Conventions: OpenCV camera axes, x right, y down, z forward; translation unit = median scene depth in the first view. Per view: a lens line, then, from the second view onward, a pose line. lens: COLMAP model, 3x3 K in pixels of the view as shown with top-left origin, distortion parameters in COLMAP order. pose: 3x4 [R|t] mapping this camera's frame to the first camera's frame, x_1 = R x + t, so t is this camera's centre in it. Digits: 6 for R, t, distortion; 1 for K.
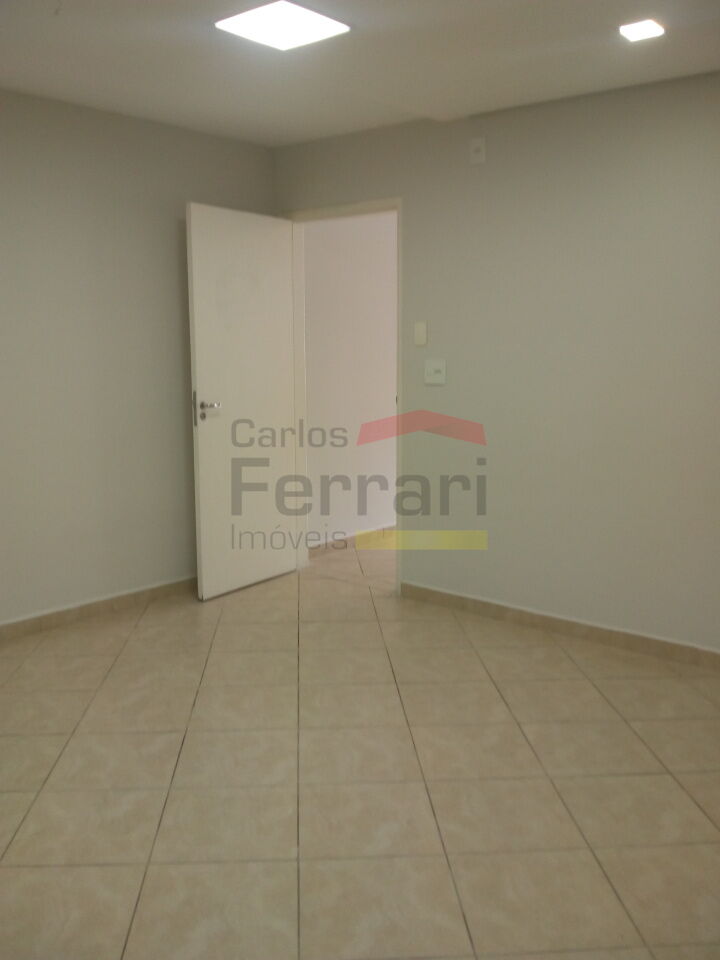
lens RADIAL K [[853.4, 0, 357.1], [0, 853.4, 457.1], [0, 0, 1]] dist [0.030540, -0.177141]
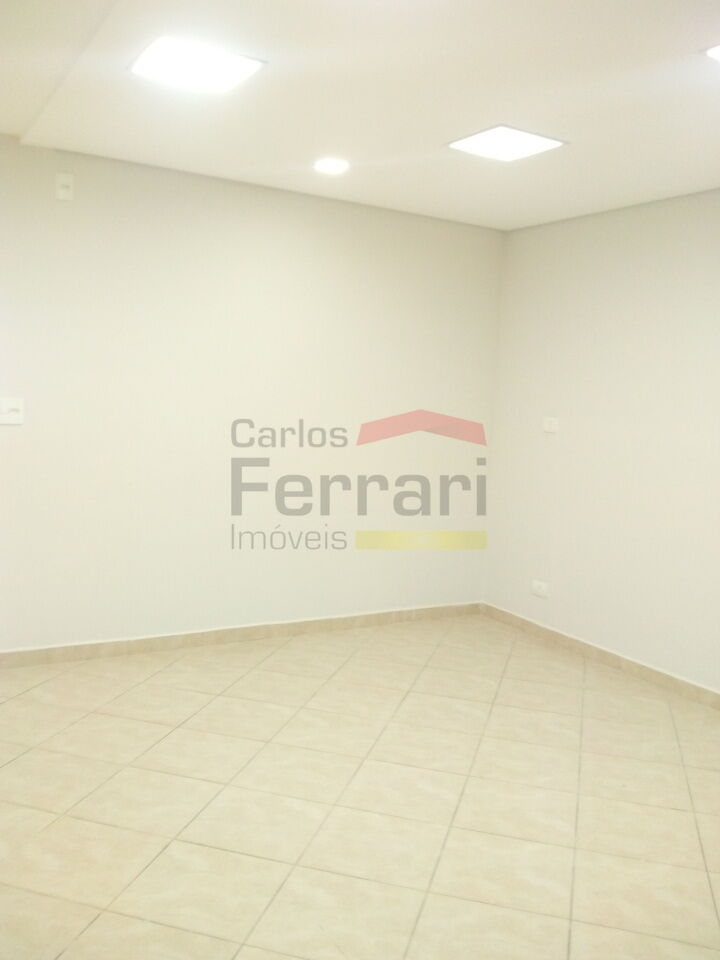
lens RADIAL K [[849.1, 0, 343.3], [0, 849.1, 476.1], [0, 0, 1]] dist [0.001995, -0.185212]
pose [[0.324708, -0.073965, 0.942918, -0.866395], [0.064983, 0.996326, 0.055777, -0.078072], [-0.943579, 0.043162, 0.328322, 0.506477]]
